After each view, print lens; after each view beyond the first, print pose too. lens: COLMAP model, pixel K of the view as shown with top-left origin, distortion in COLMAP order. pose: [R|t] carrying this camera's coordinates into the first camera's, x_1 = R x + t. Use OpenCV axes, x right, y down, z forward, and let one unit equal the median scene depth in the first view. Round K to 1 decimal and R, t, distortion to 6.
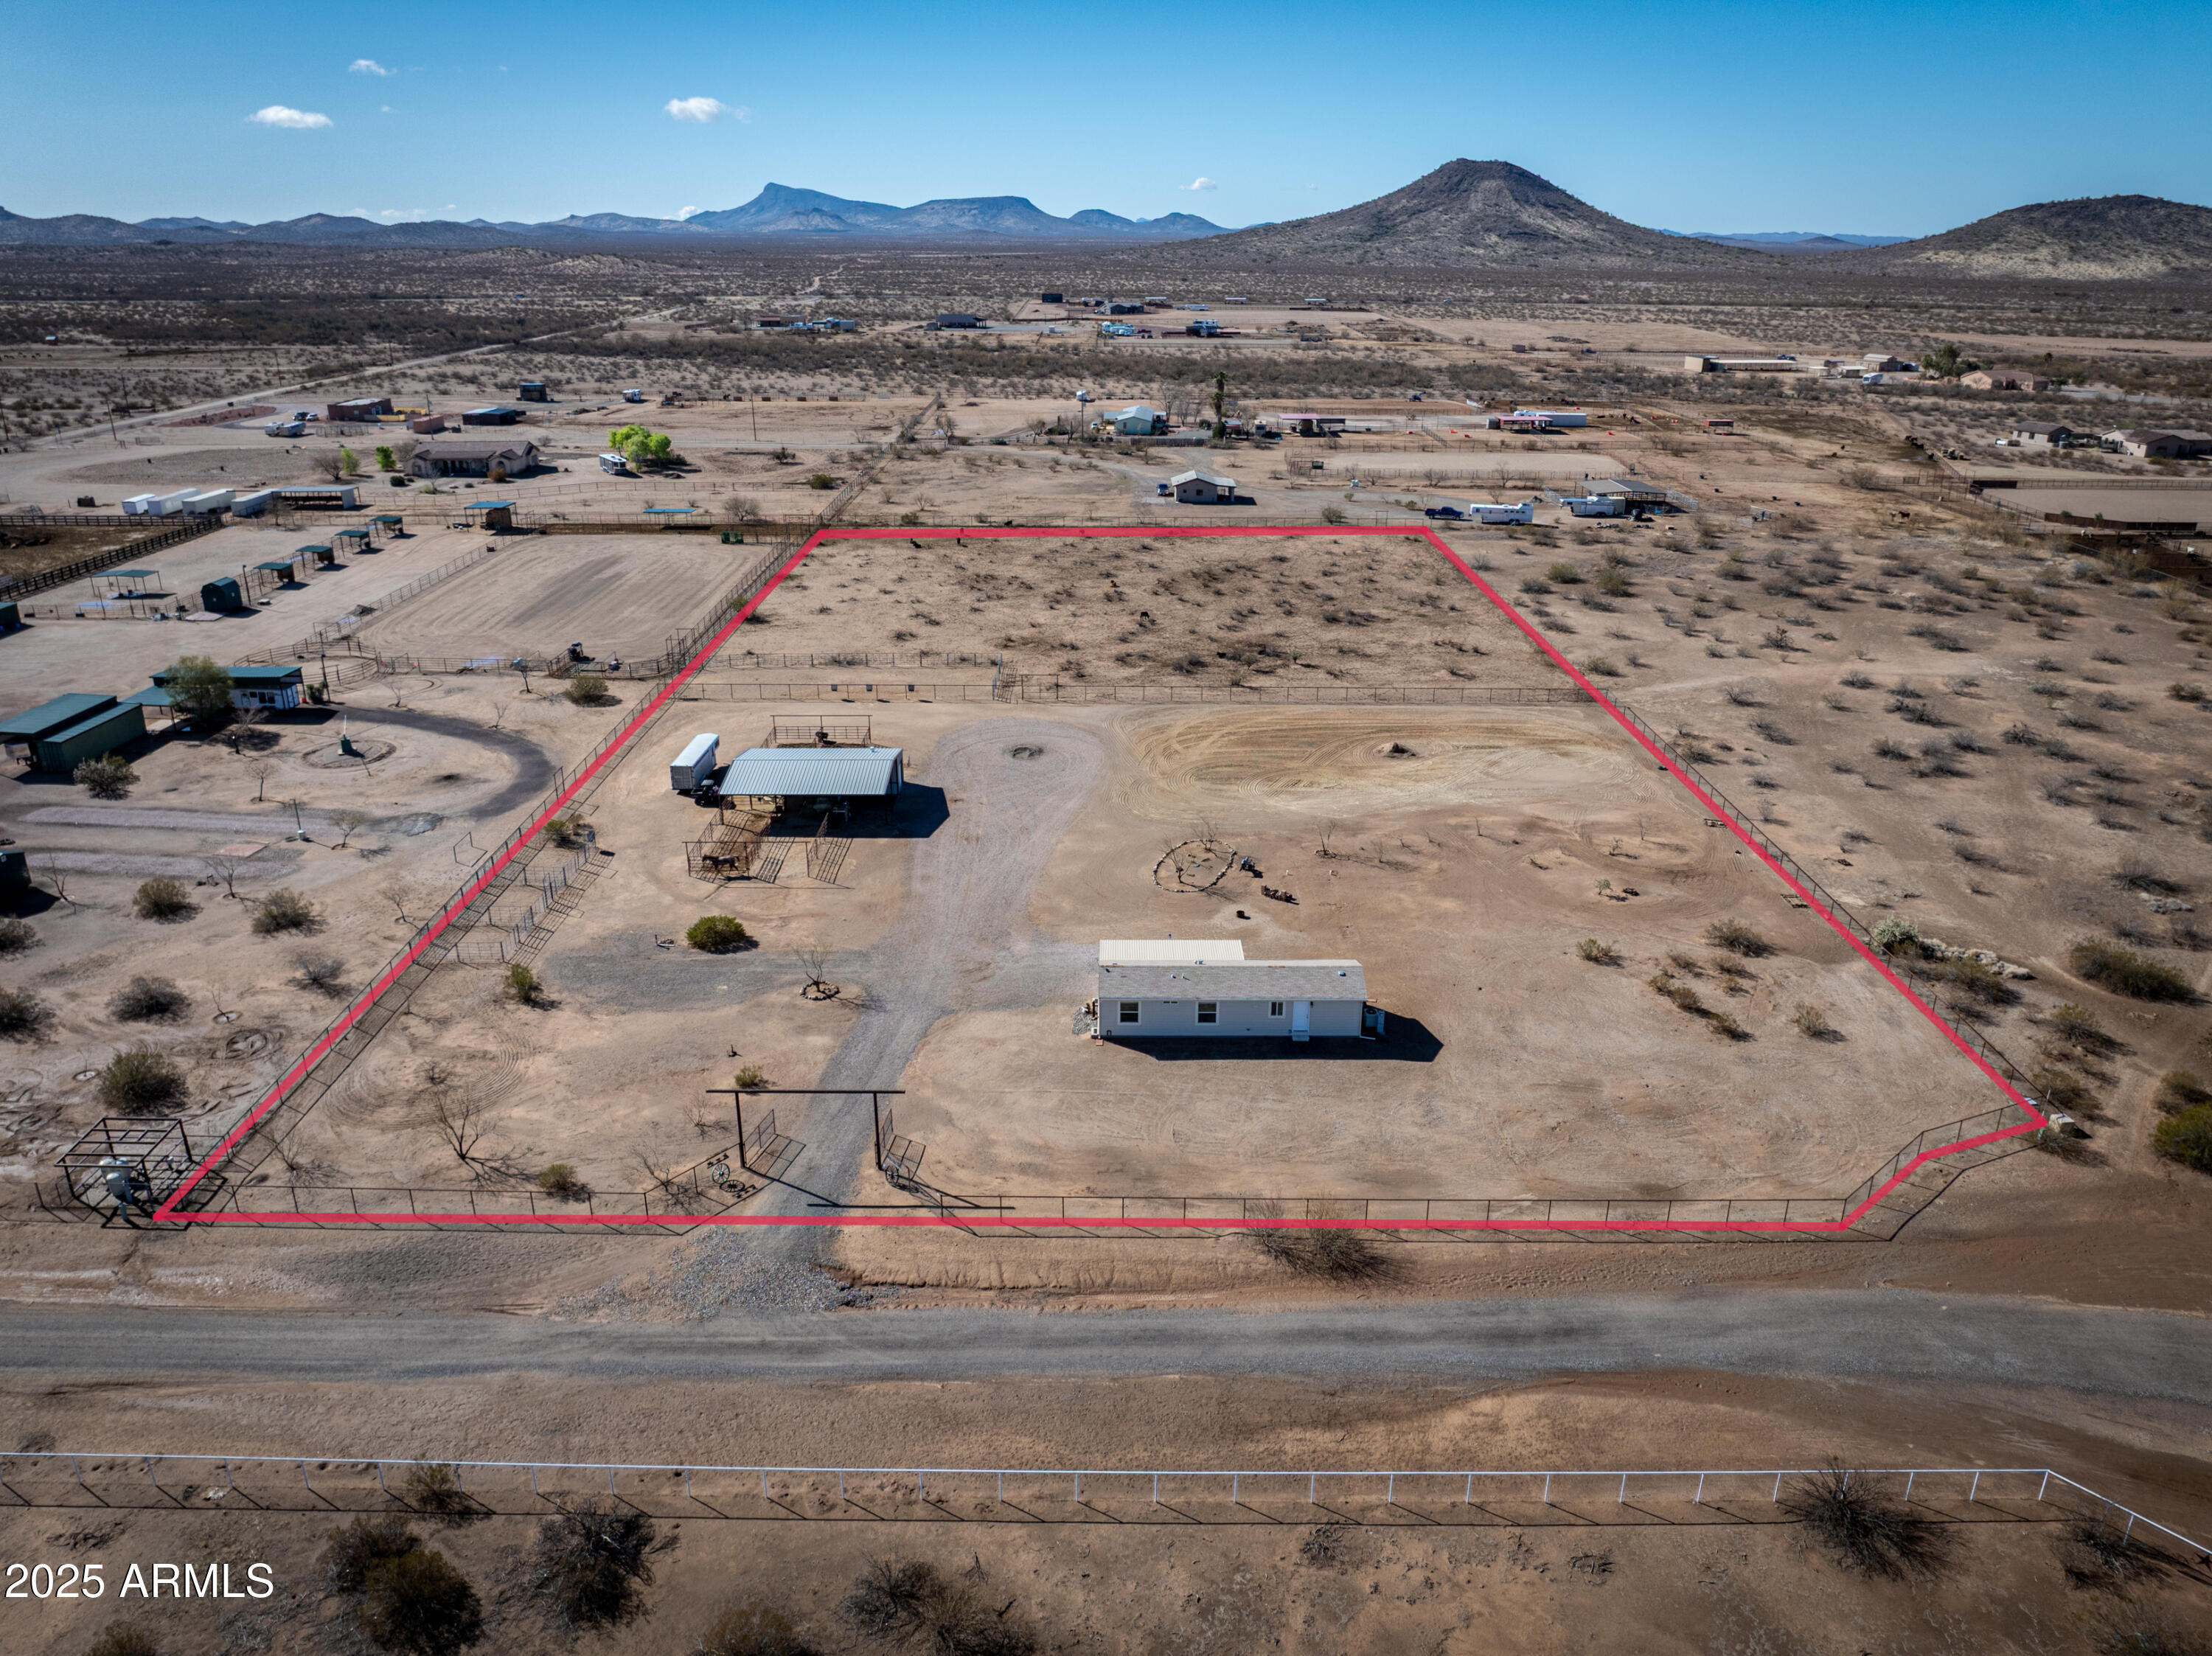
lens RADIAL K [[1552.0, 0, 1106.0], [0, 1552.0, 828.0], [0, 0, 1]] dist [-0.031346, 0.003183]
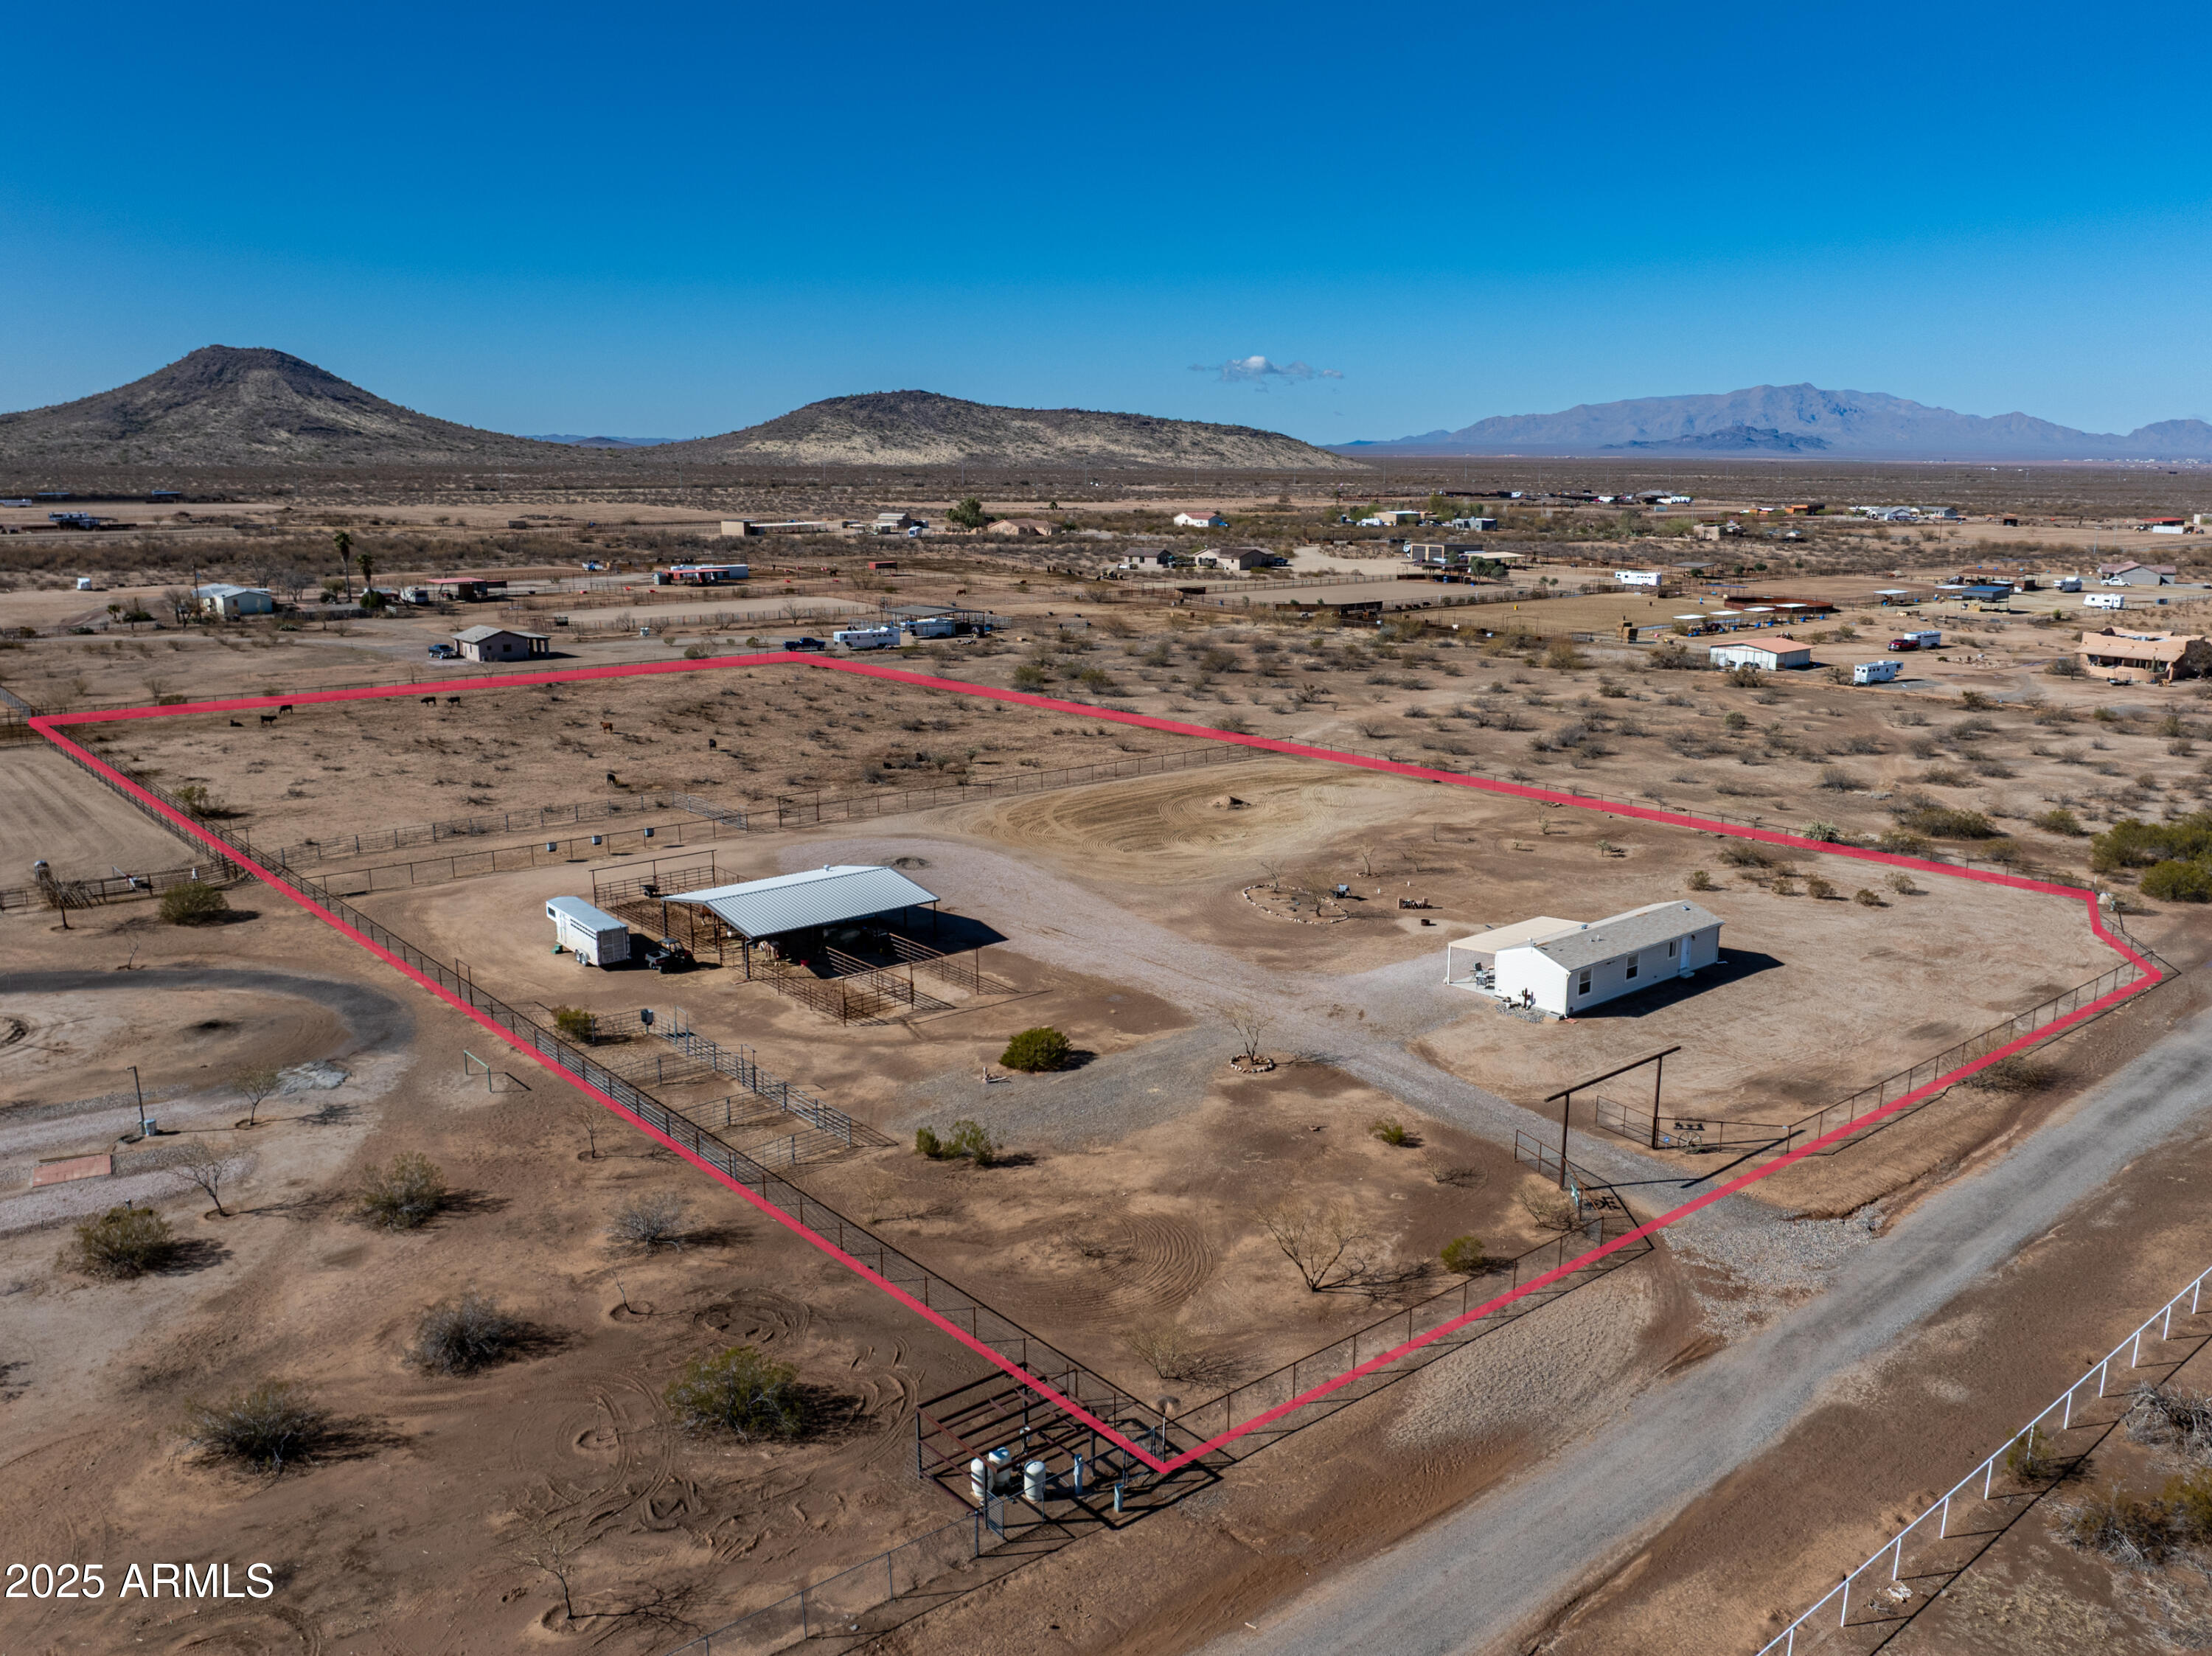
lens RADIAL K [[1735.4, 0, 1163.0], [0, 1735.4, 872.2], [0, 0, 1]] dist [-0.033005, 0.000060]
pose [[0.749422, -0.157085, 0.643188, -0.540439], [0.234063, 0.971575, -0.035436, 0.019540], [-0.619339, 0.177104, 0.764888, 0.216339]]
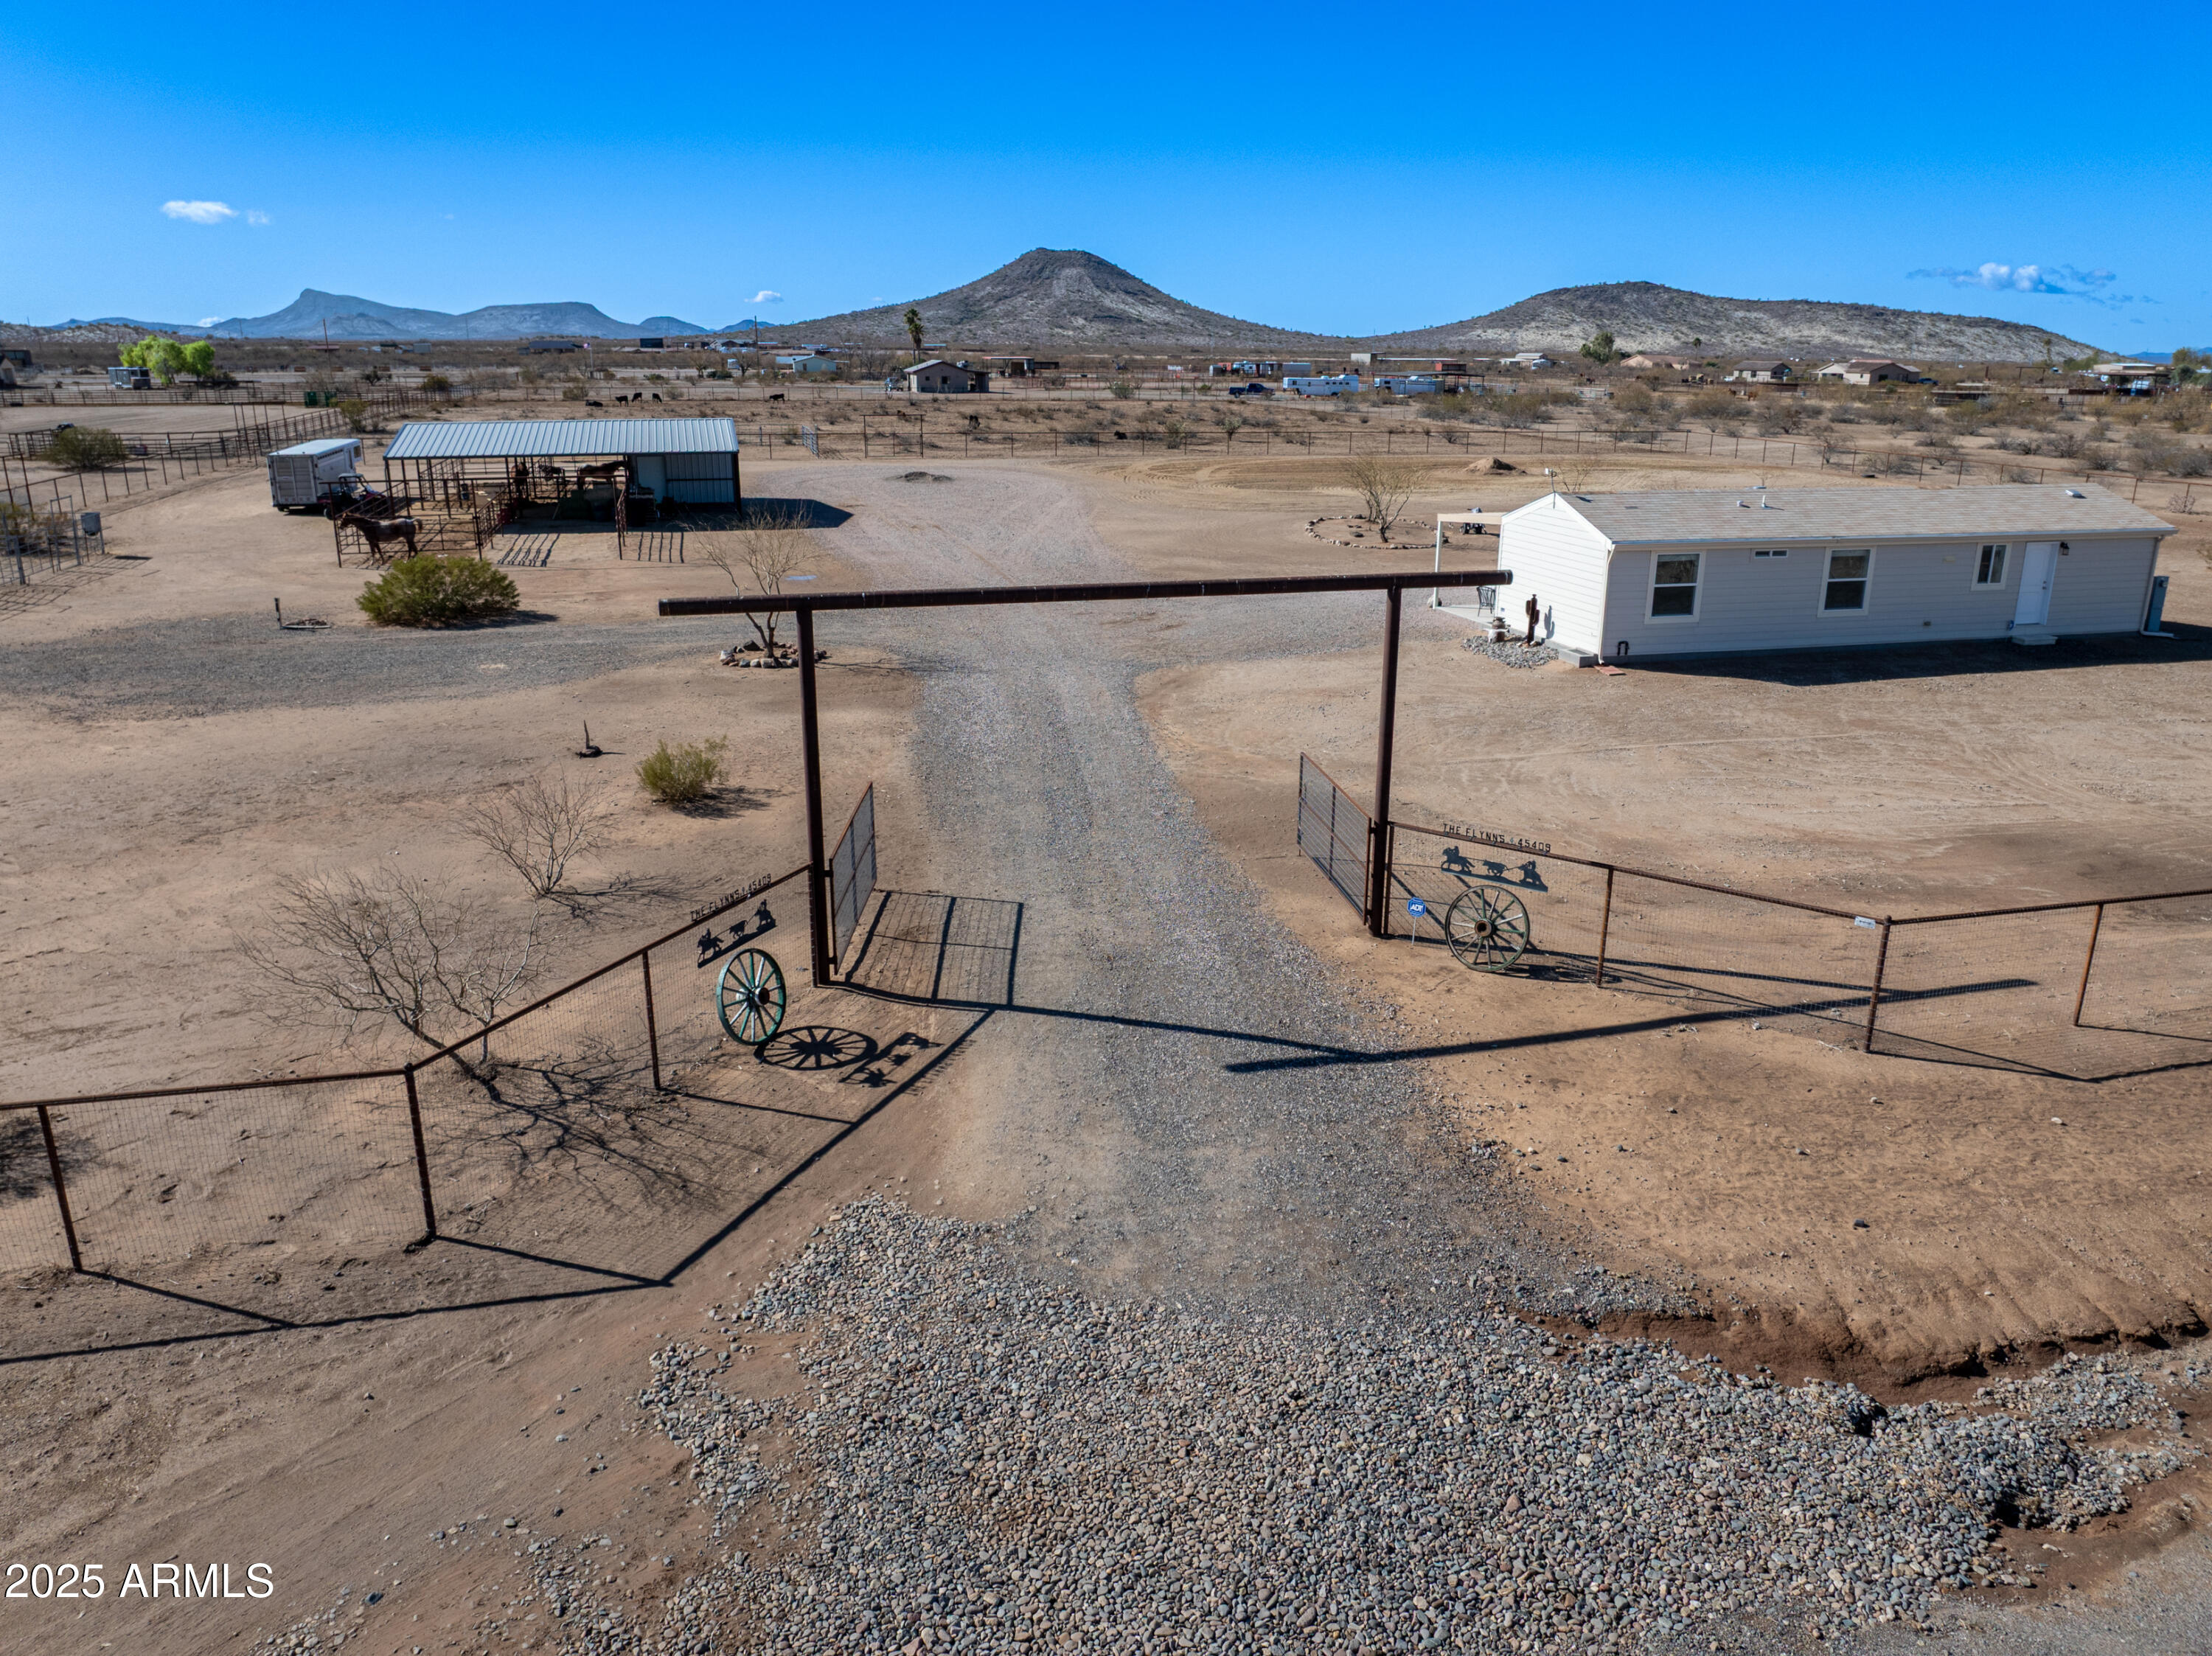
lens RADIAL K [[1569.8, 0, 1106.0], [0, 1569.8, 828.0], [0, 0, 1]] dist [-0.062132, 0.031324]
pose [[0.966780, -0.075042, 0.244348, -0.138131], [0.091036, 0.994338, -0.054819, 0.118486], [-0.238850, 0.075242, 0.968137, 0.427036]]
